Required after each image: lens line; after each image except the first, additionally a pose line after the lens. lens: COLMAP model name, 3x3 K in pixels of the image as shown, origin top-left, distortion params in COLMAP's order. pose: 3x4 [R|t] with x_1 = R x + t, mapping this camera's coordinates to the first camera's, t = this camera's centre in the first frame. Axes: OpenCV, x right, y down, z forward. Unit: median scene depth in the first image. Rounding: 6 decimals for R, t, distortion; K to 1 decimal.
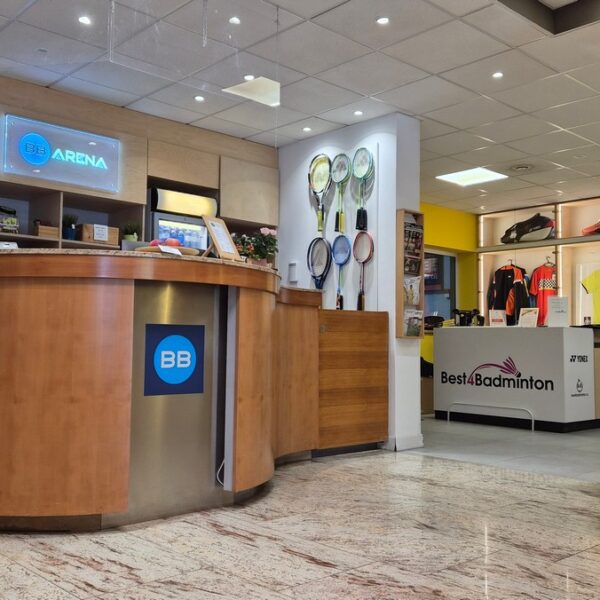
lens RADIAL K [[725.0, 0, 300.0], [0, 725.0, 300.0], [0, 0, 1]] dist [0.059339, -0.078928]
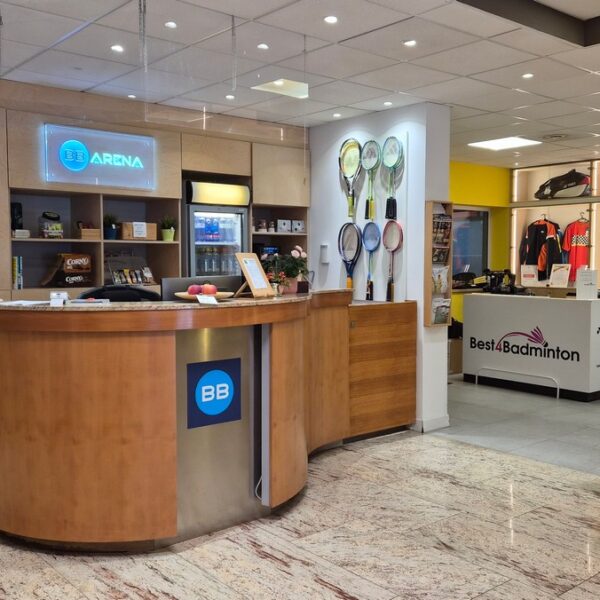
lens RADIAL K [[725.0, 0, 300.0], [0, 725.0, 300.0], [0, 0, 1]] dist [0.059339, -0.078928]
pose [[0.998736, -0.008004, -0.049630, 0.007071], [0.014267, 0.991780, 0.127160, -0.122497], [0.048204, -0.127707, 0.990640, -0.034910]]
